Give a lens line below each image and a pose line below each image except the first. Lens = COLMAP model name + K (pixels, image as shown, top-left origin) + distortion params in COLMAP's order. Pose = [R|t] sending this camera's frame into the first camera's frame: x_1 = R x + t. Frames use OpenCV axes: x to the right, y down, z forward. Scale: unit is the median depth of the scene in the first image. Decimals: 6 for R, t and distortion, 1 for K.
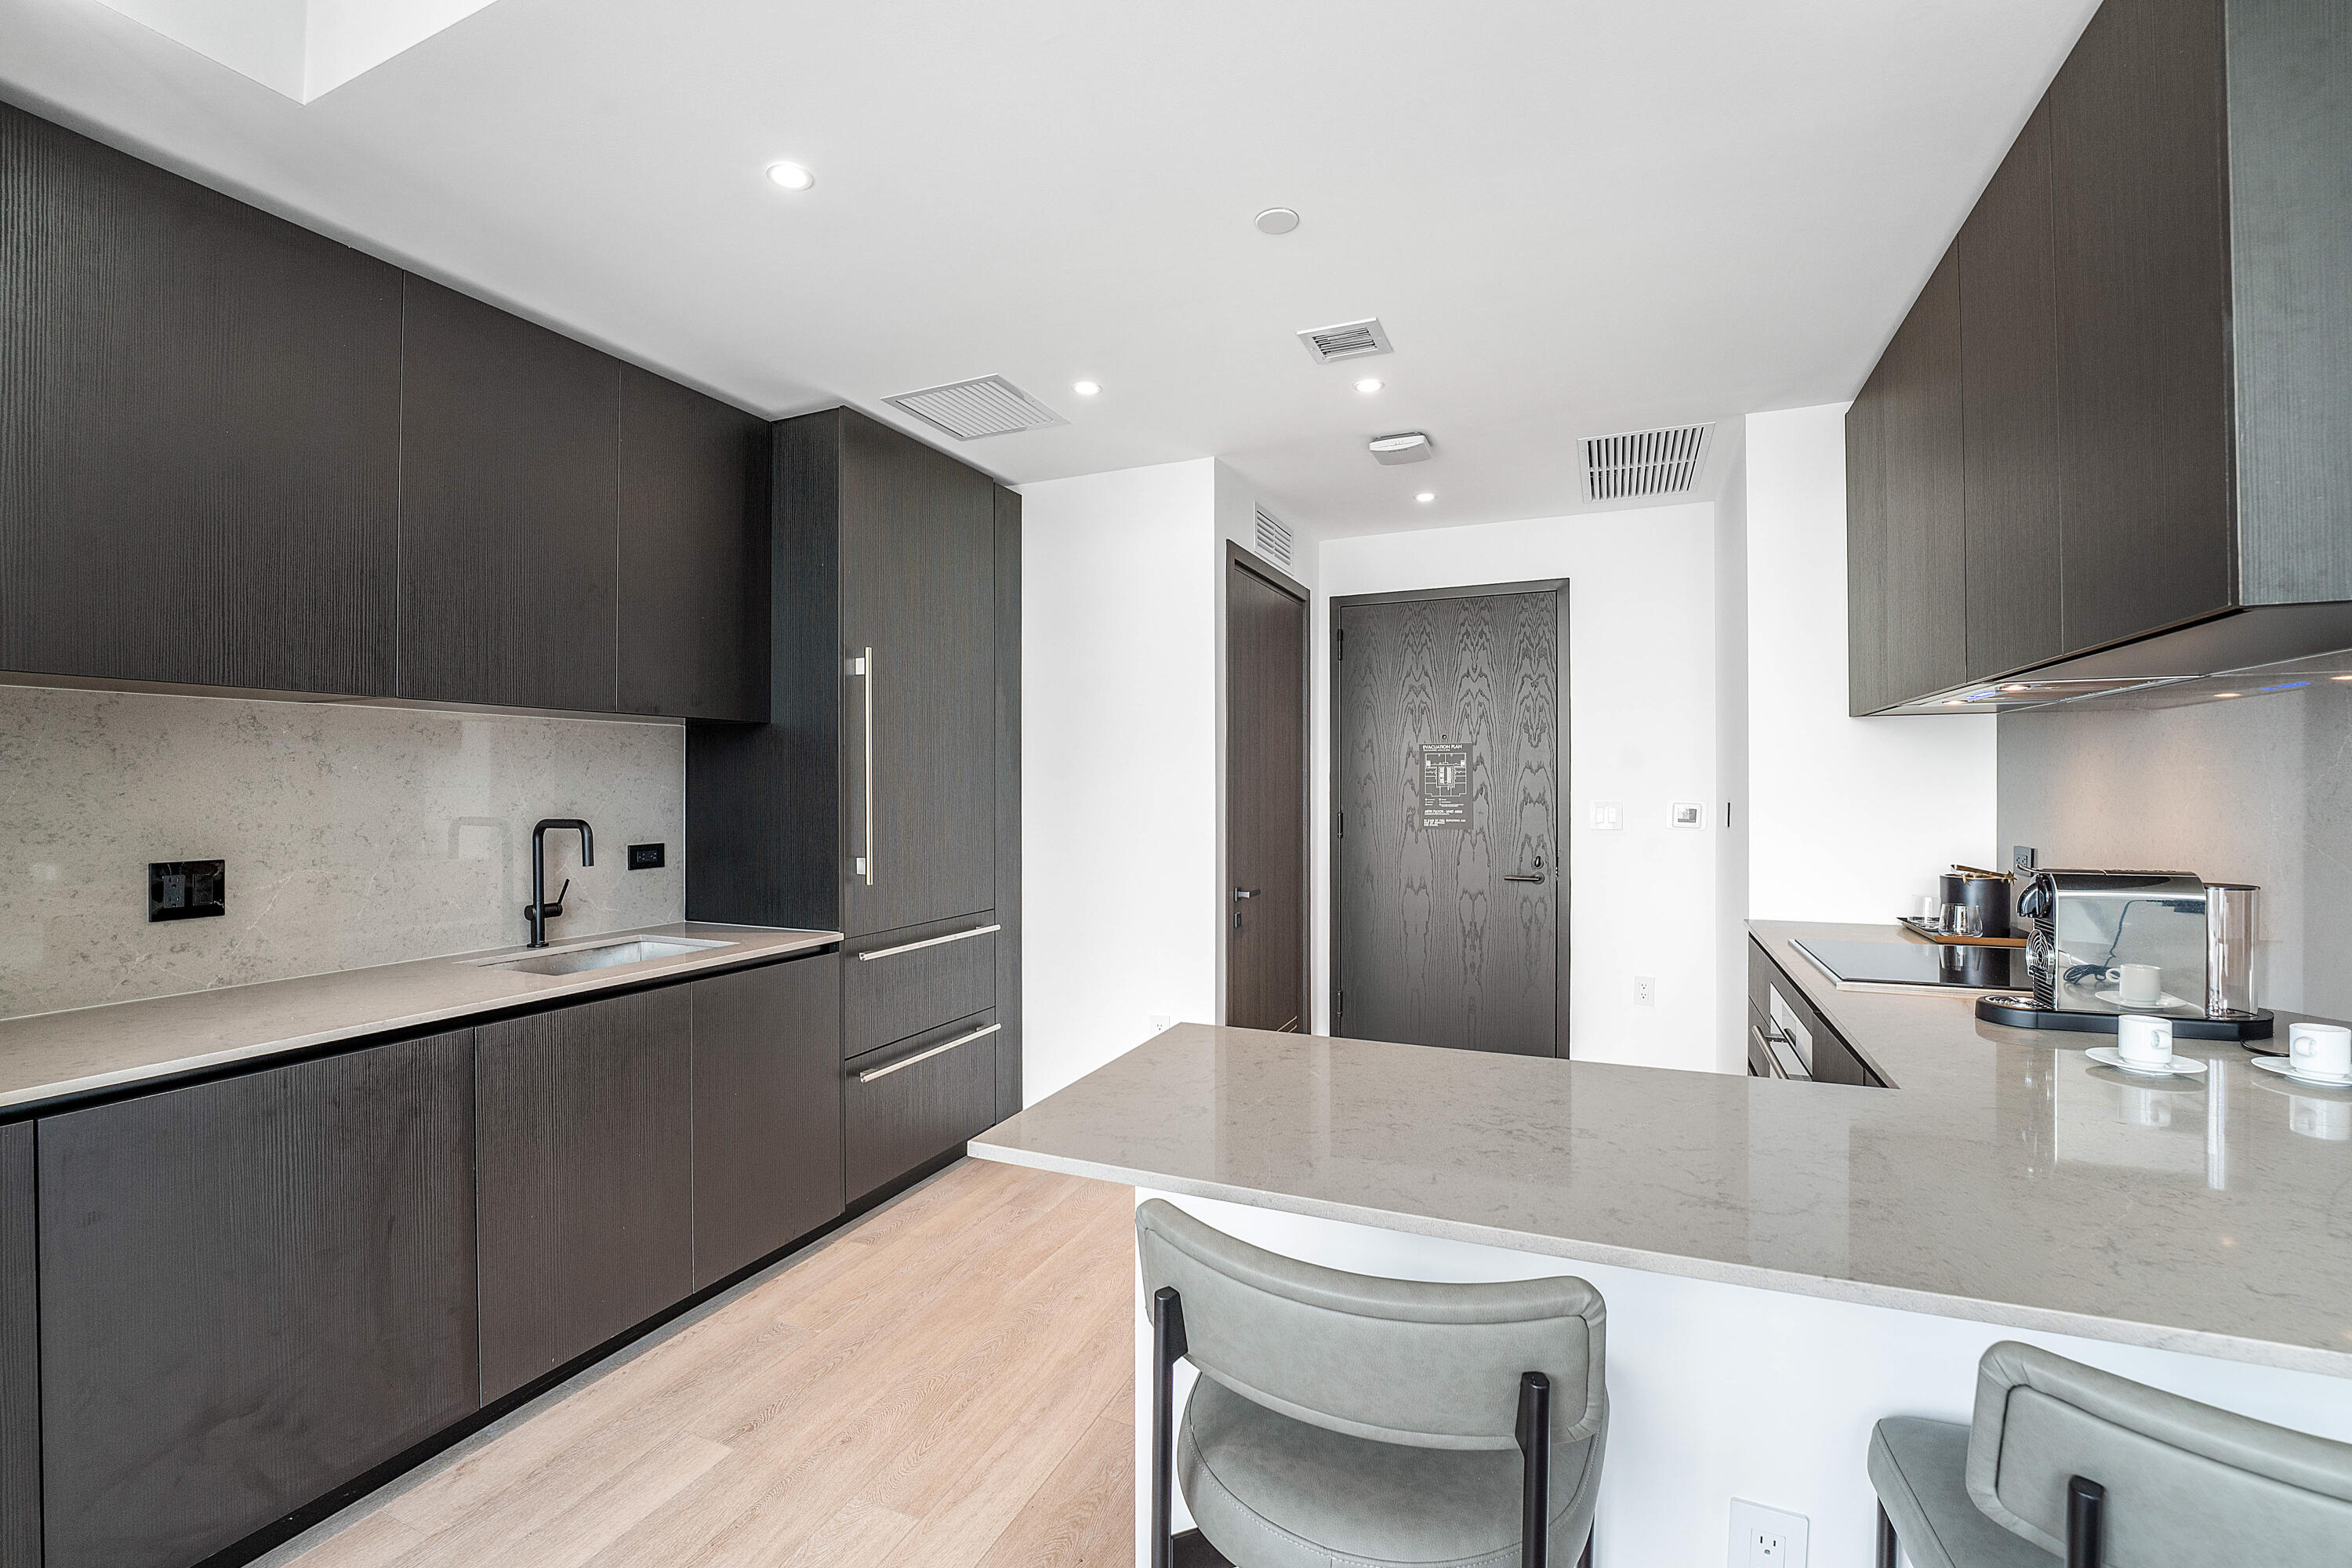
lens RADIAL K [[992.2, 0, 1177.9], [0, 992.2, 779.6], [0, 0, 1]] dist [-0.010112, -0.001988]
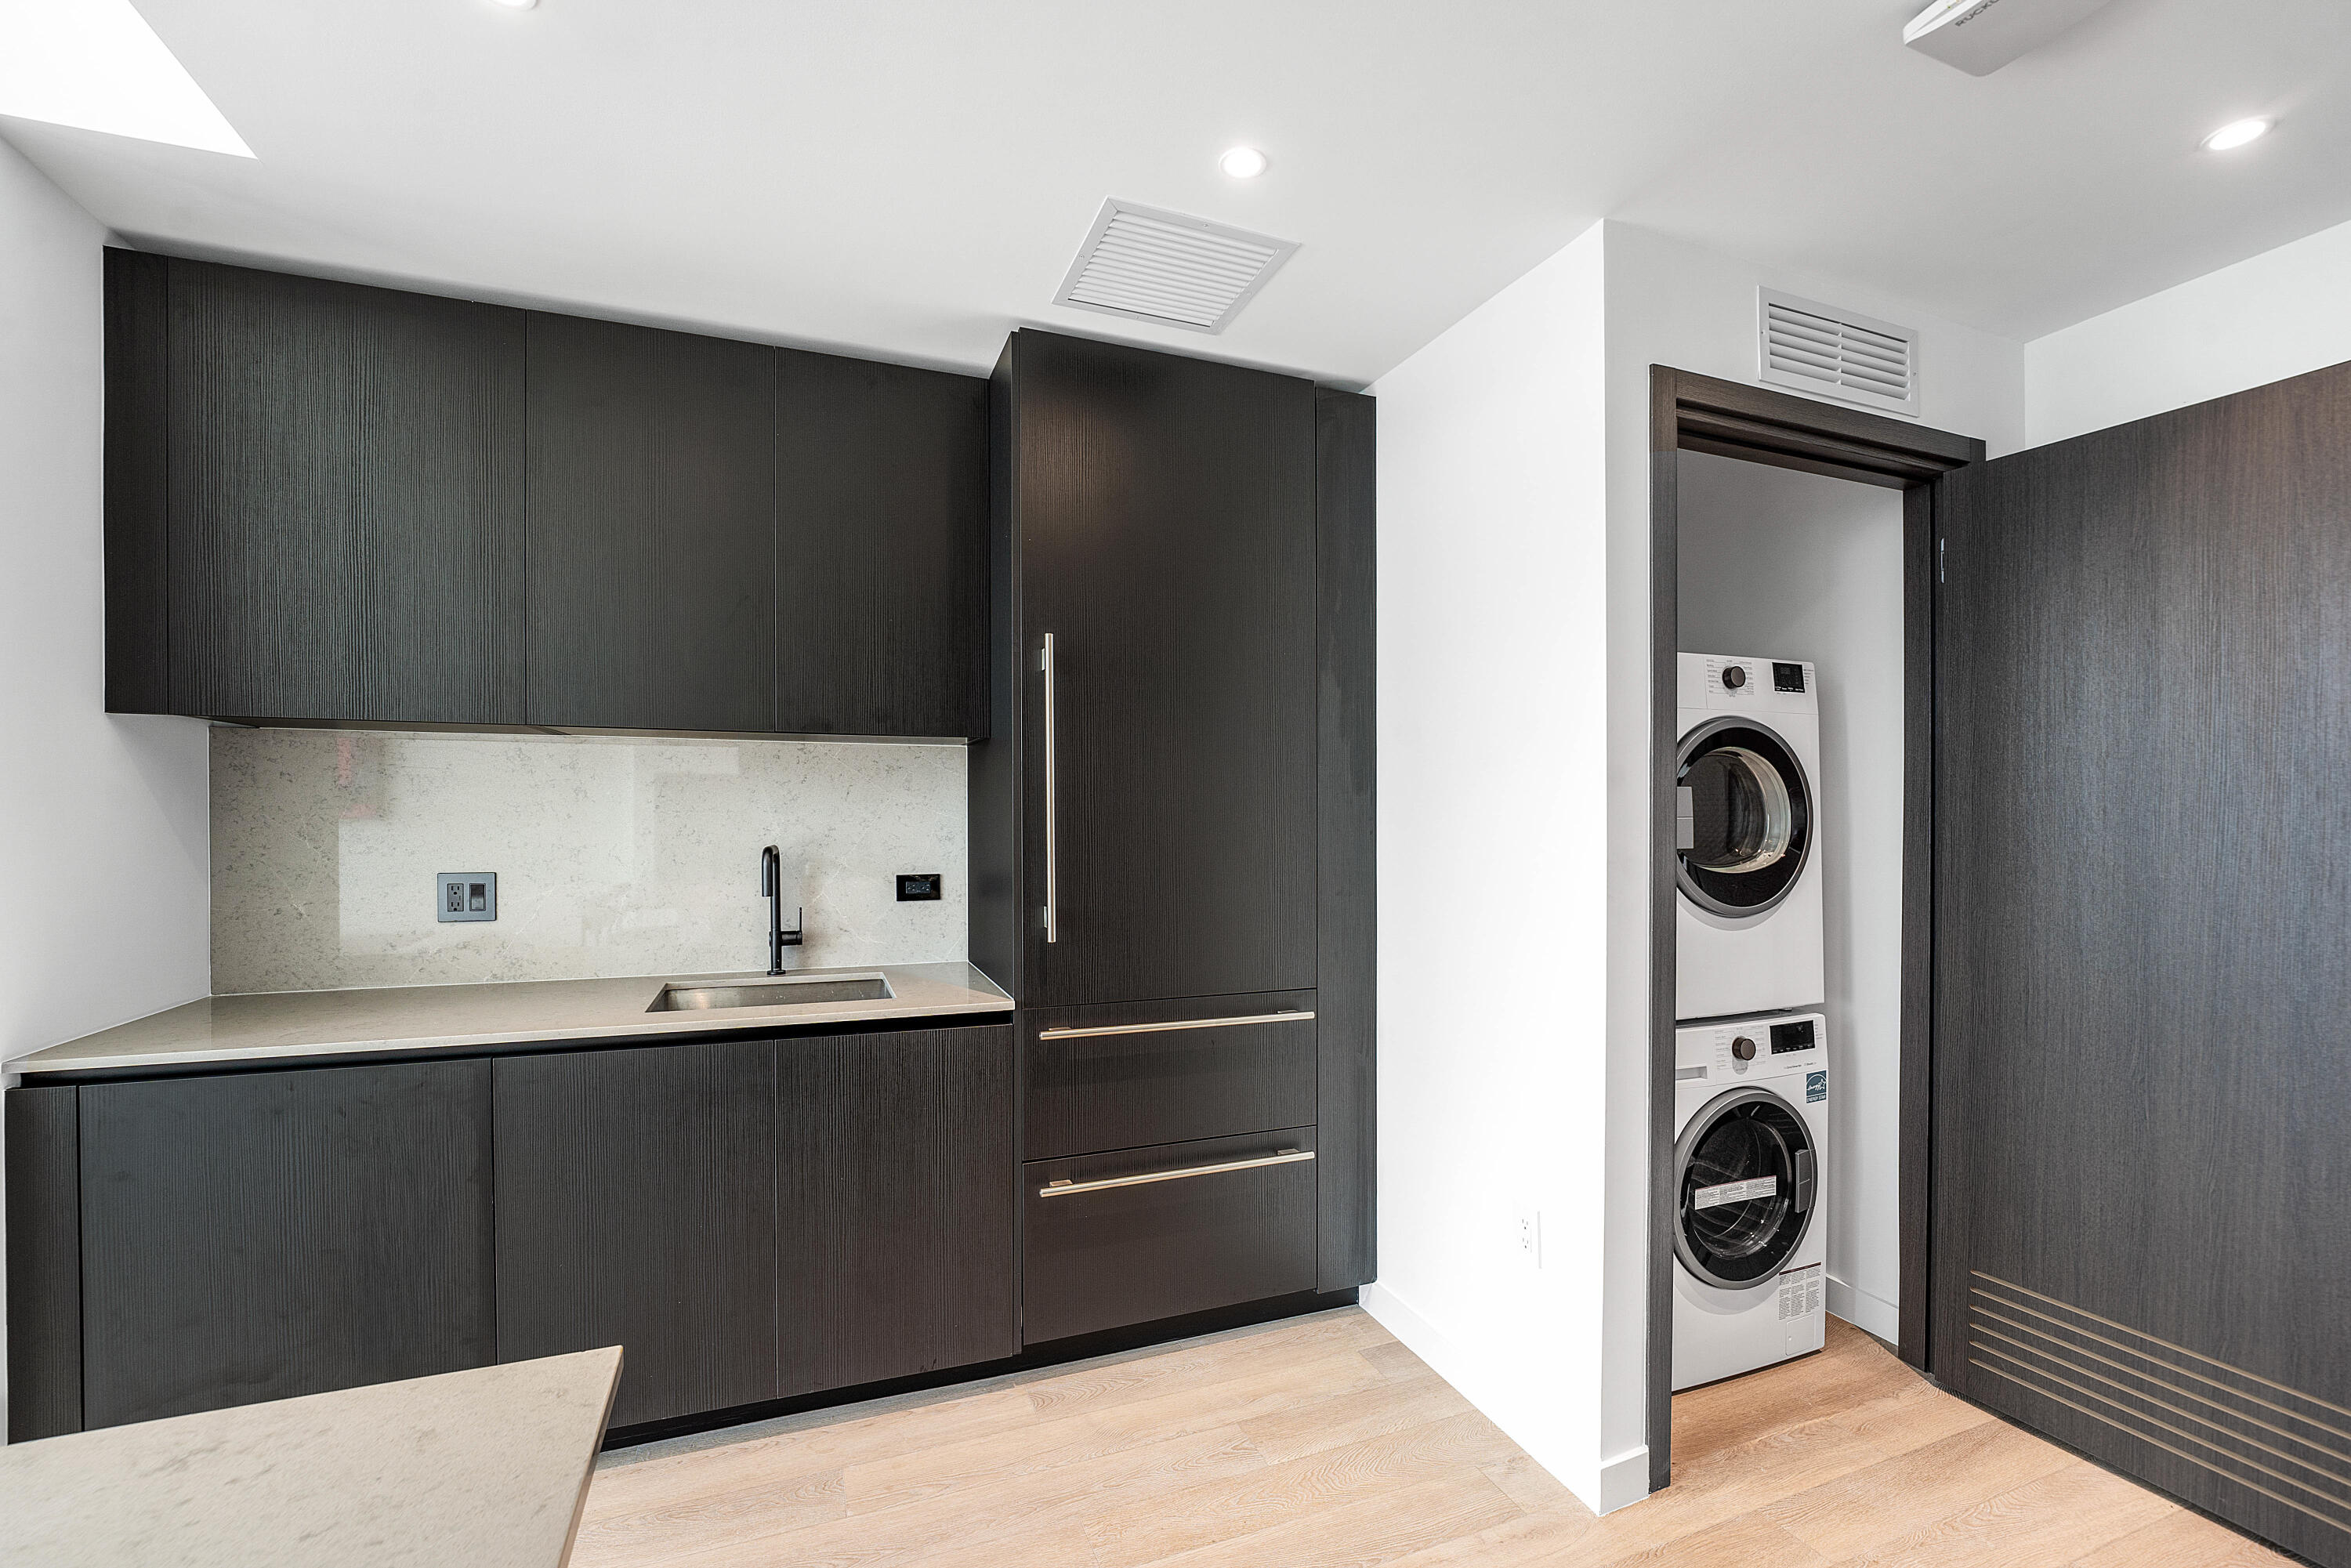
lens RADIAL K [[991.7, 0, 1166.6], [0, 991.7, 807.2], [0, 0, 1]] dist [-0.010112, -0.001988]
pose [[0.709179, 0.004198, -0.705016, 0.294793], [-0.003269, 0.999991, 0.002666, -0.001141], [0.705021, 0.000414, 0.709186, 0.515593]]
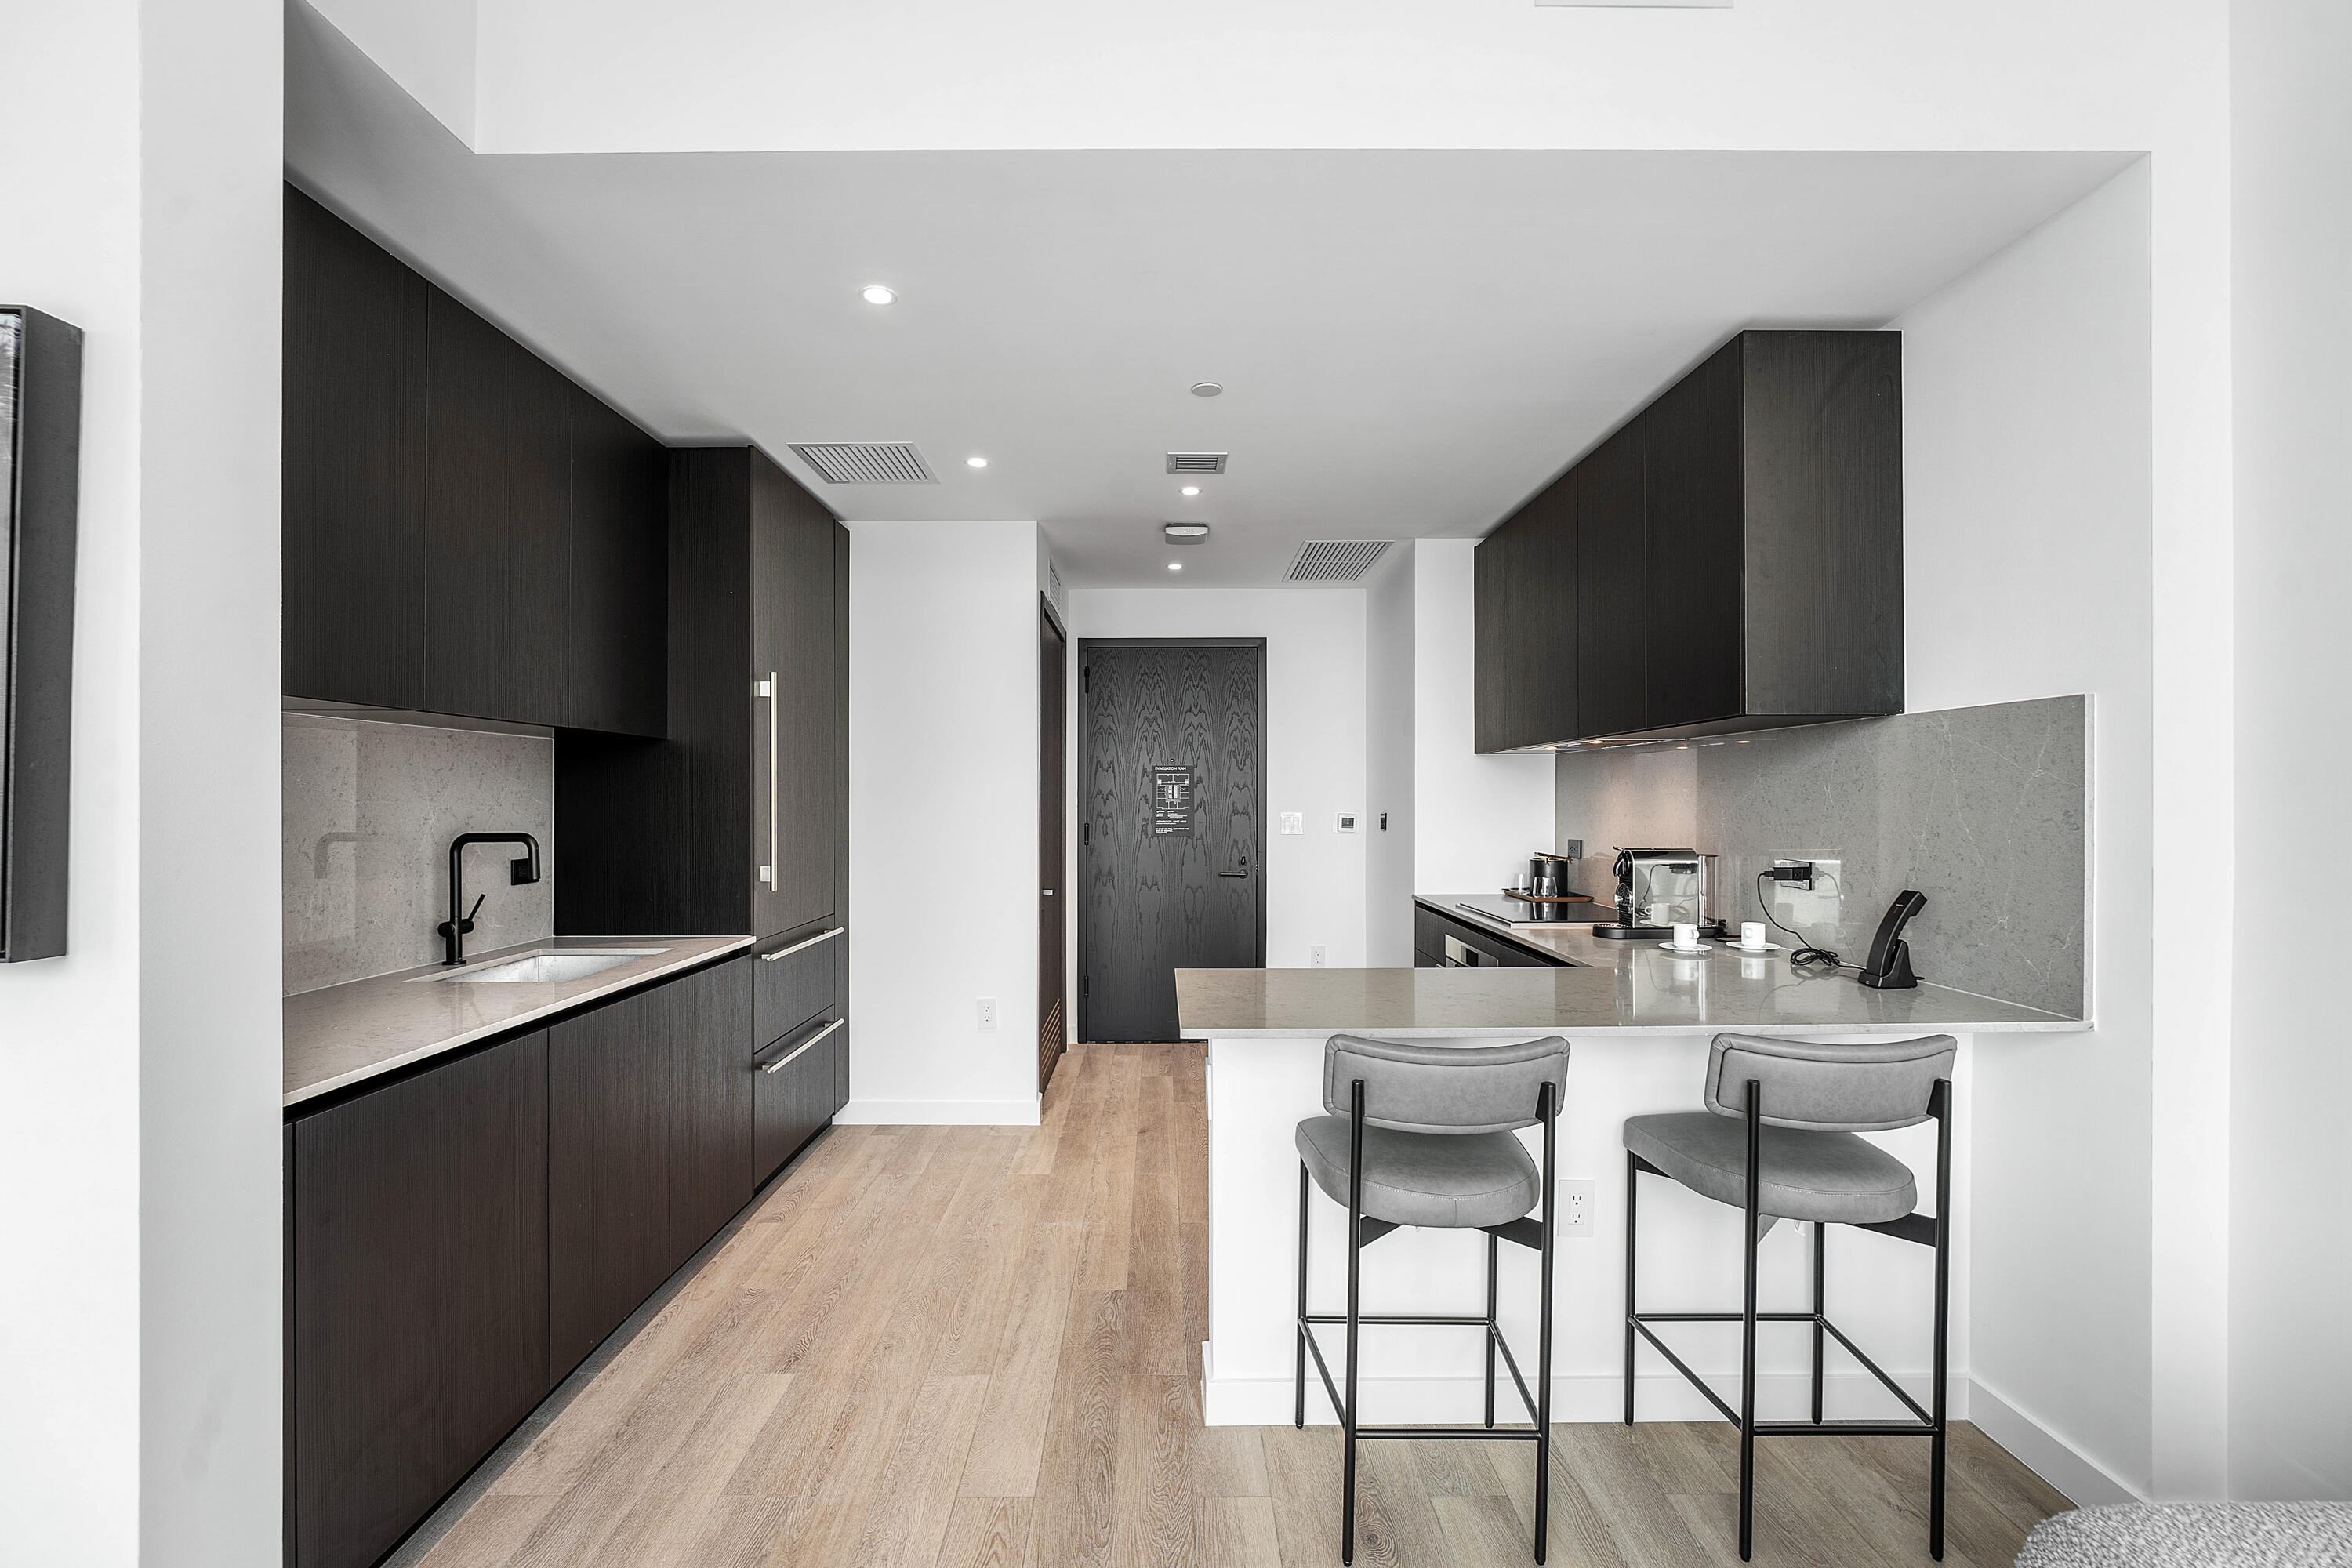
lens RADIAL K [[992.2, 0, 1179.9], [0, 992.2, 791.0], [0, 0, 1]] dist [-0.010112, -0.001988]
pose [[0.905948, 0.005056, 0.423358, -0.366317], [-0.003458, 0.999984, -0.004542, 0.000353], [-0.423374, 0.002651, 0.905951, -0.166123]]
